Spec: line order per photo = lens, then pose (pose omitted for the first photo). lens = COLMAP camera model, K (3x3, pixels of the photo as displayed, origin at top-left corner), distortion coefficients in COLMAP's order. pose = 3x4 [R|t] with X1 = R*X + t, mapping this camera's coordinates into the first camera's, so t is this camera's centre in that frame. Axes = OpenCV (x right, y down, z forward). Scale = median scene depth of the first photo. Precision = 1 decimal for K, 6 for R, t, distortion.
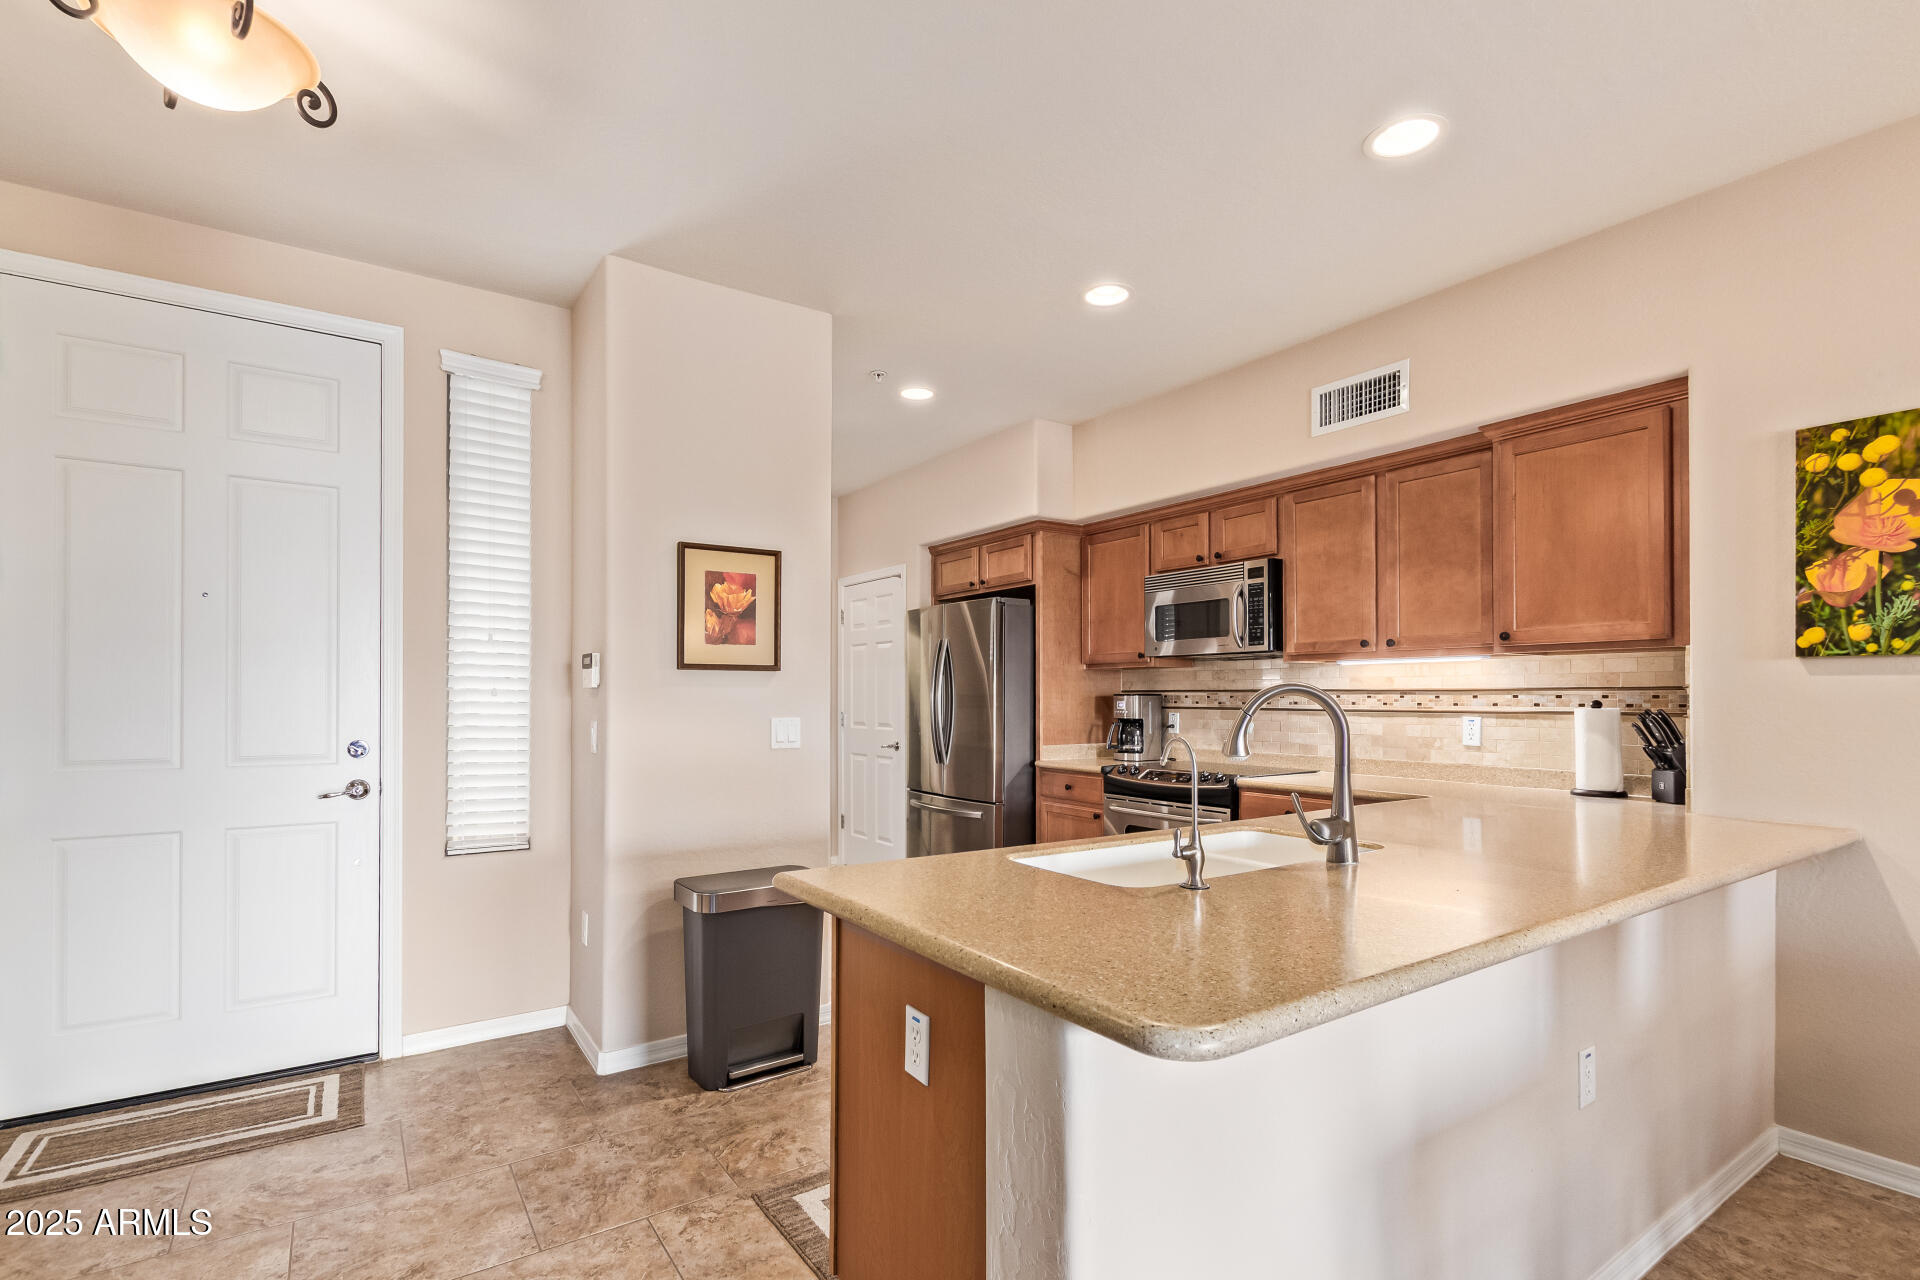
lens RADIAL K [[884.7, 0, 990.4], [0, 884.7, 687.9], [0, 0, 1]] dist [0.001114, -0.000400]
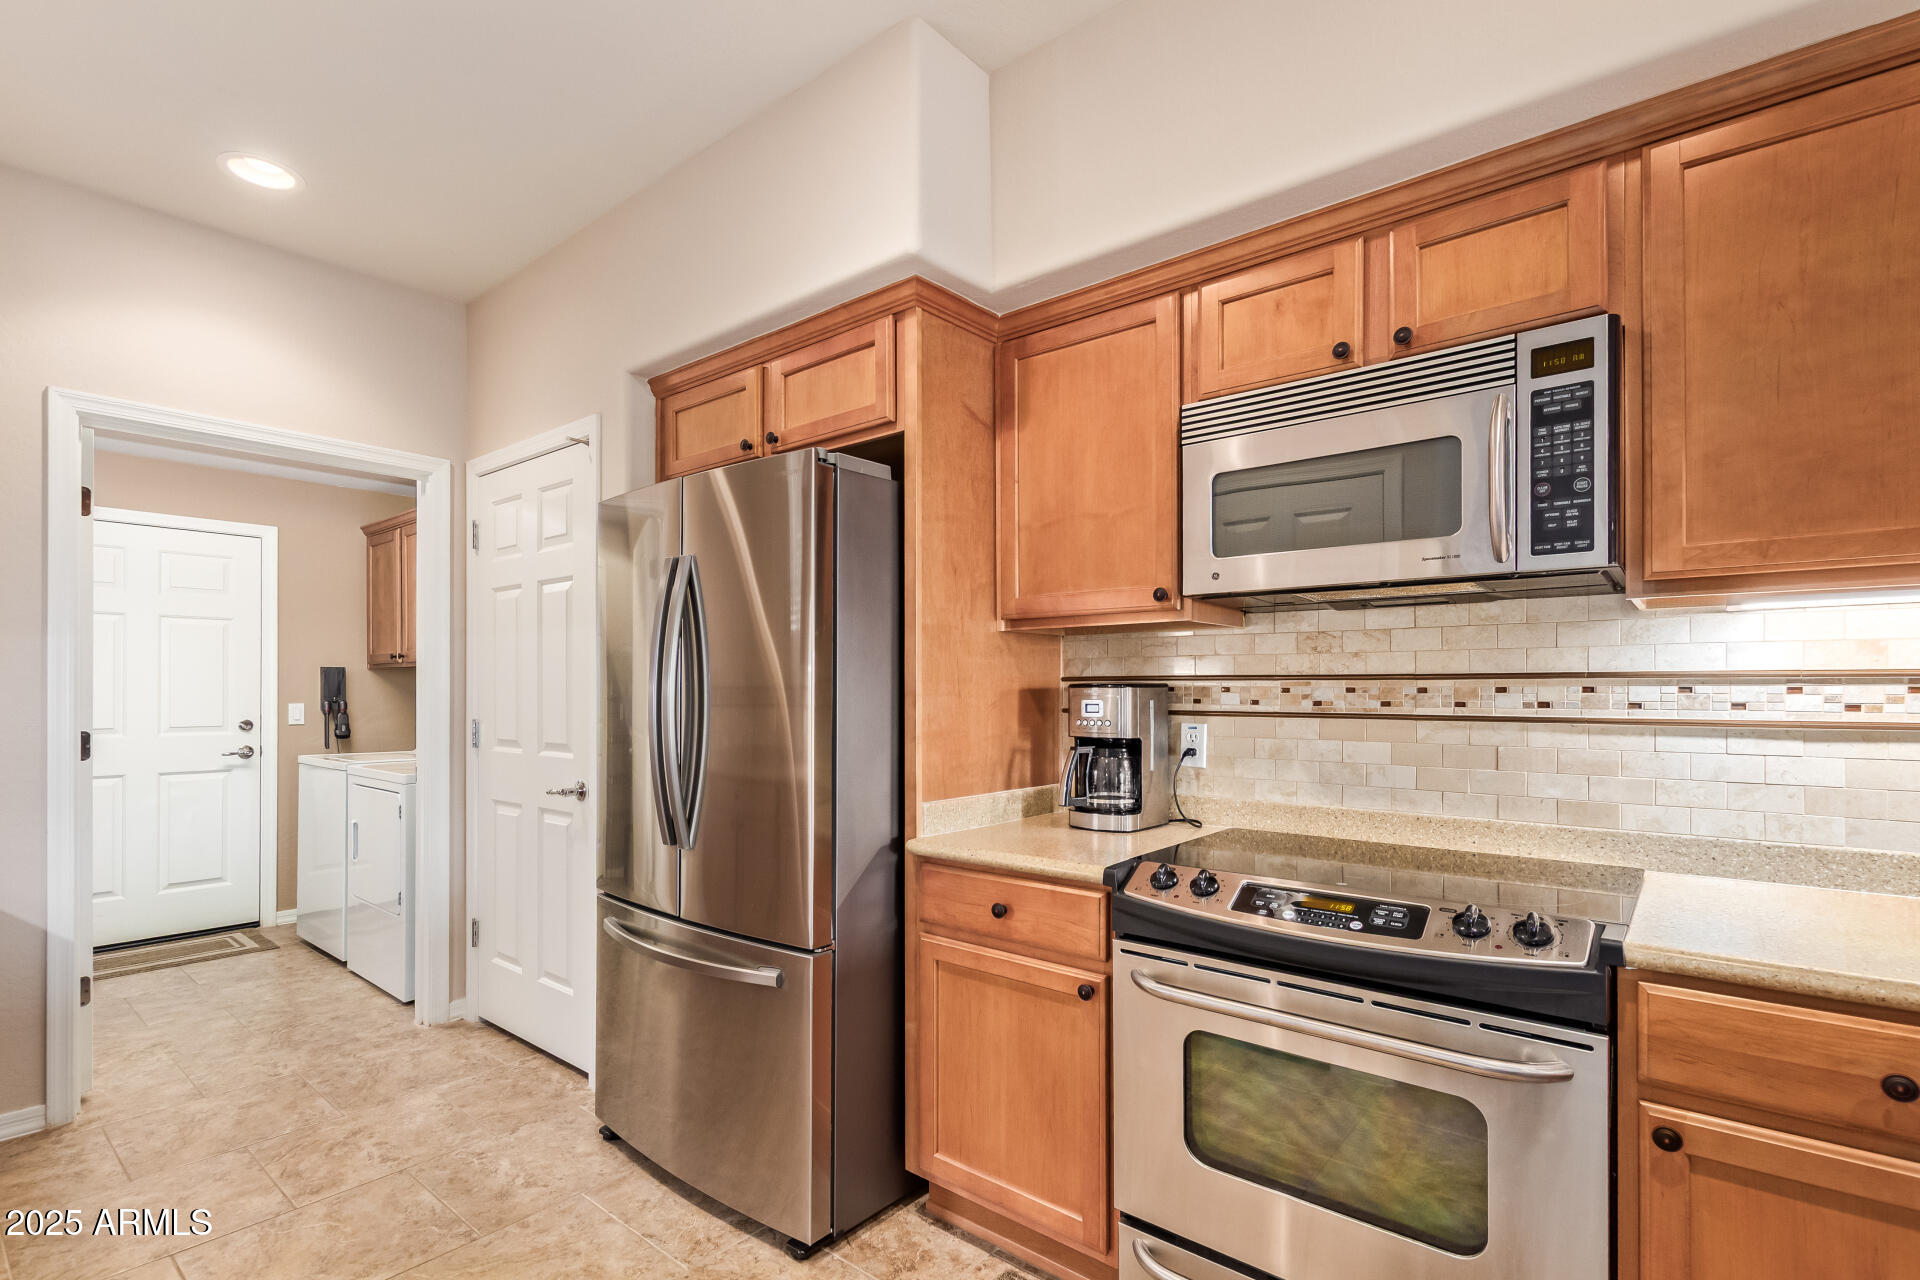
lens RADIAL K [[884.7, 0, 990.4], [0, 884.7, 687.9], [0, 0, 1]] dist [0.001114, -0.000400]
pose [[0.961339, -0.001934, 0.275362, -0.027912], [-0.000989, 0.999945, 0.010475, 0.004066], [-0.275367, -0.010342, 0.961284, 0.570832]]
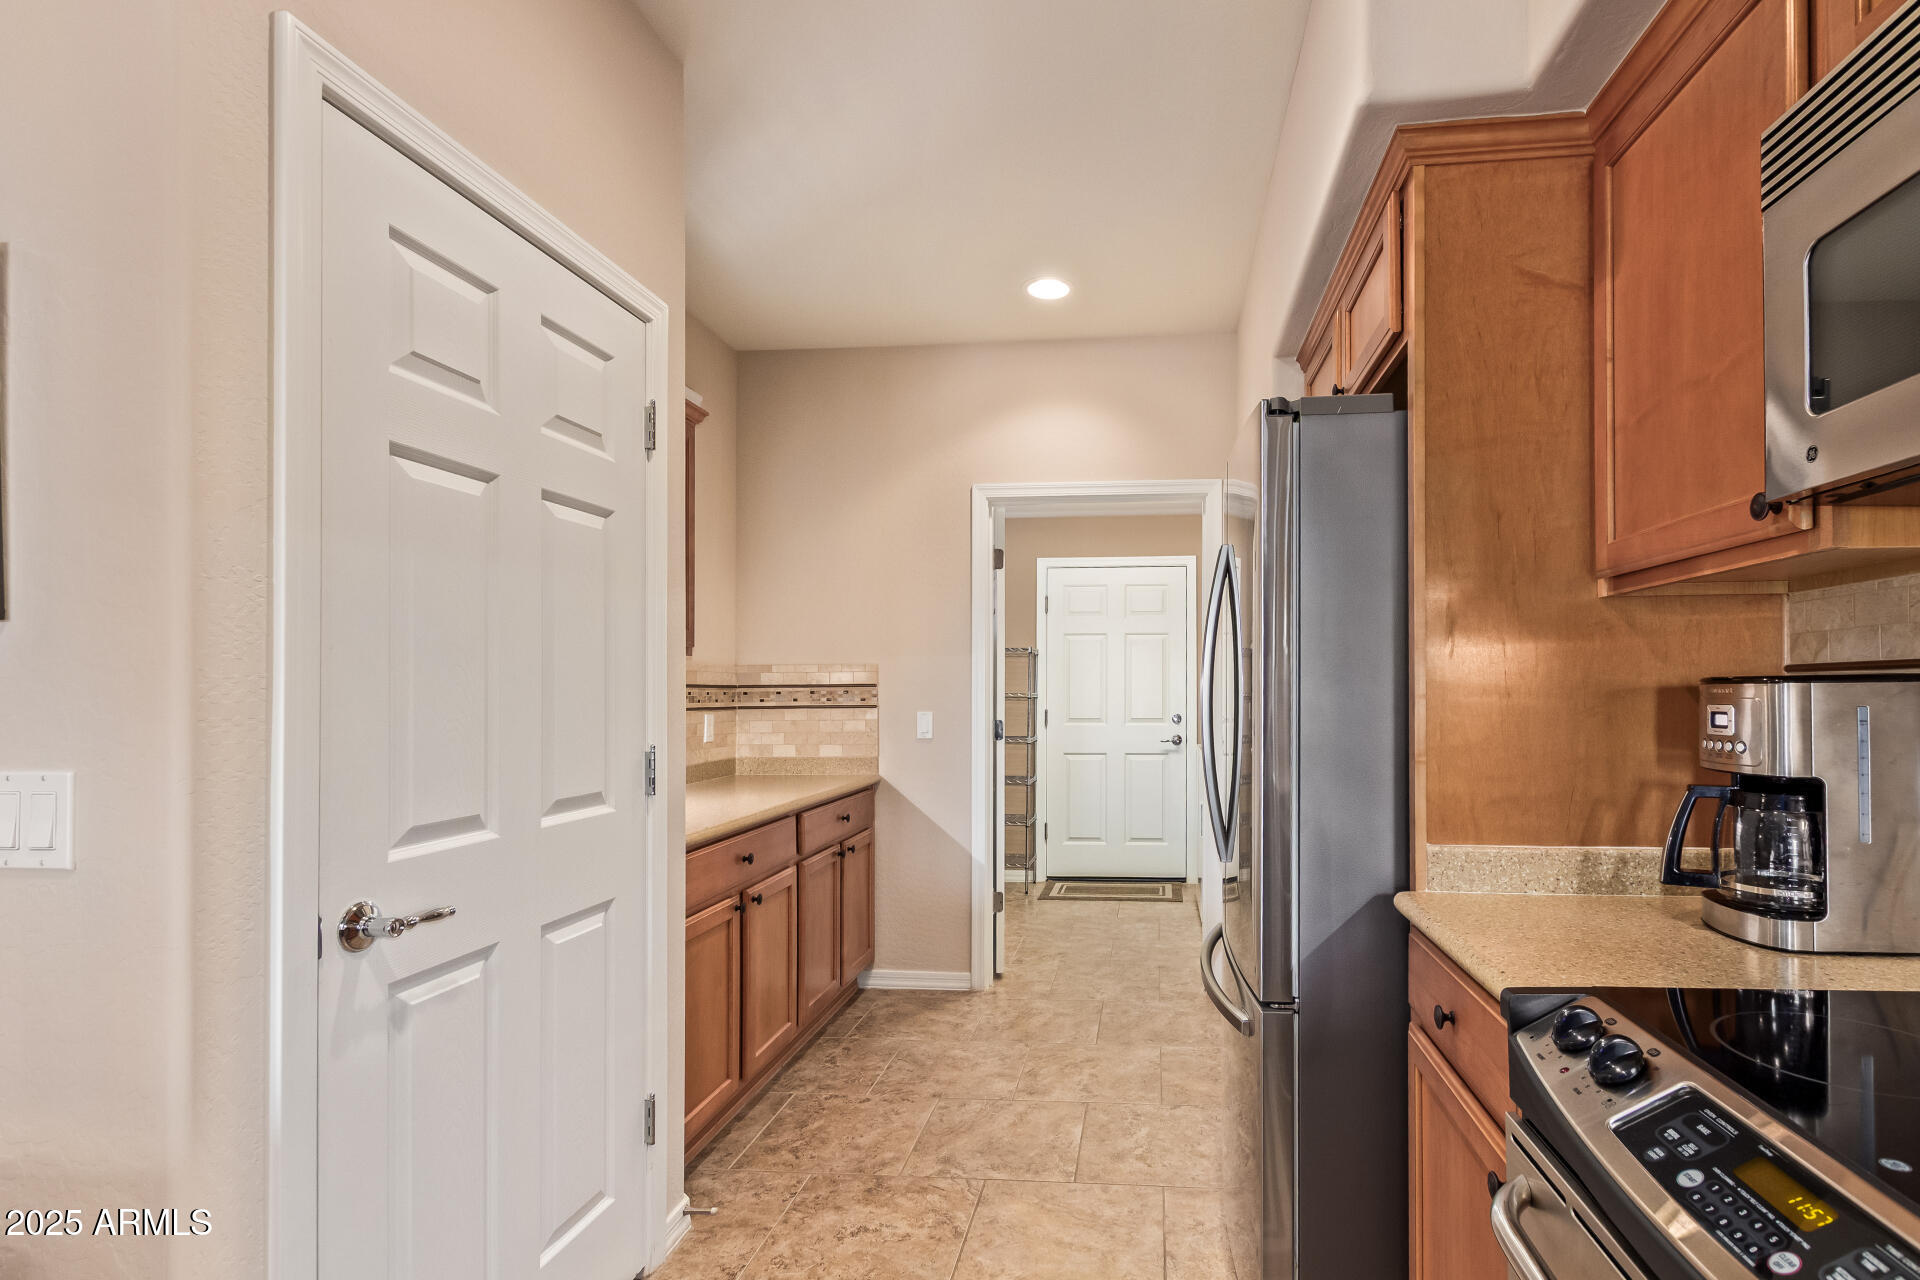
lens RADIAL K [[935.1, 0, 1074.3], [0, 935.1, 683.4], [0, 0, 1]] dist [0.001540, 0.000033]
pose [[0.772709, -0.010075, -0.634680, 0.173382], [0.013205, 0.999913, 0.000204, 0.006034], [0.634622, -0.008539, 0.772775, 0.660566]]
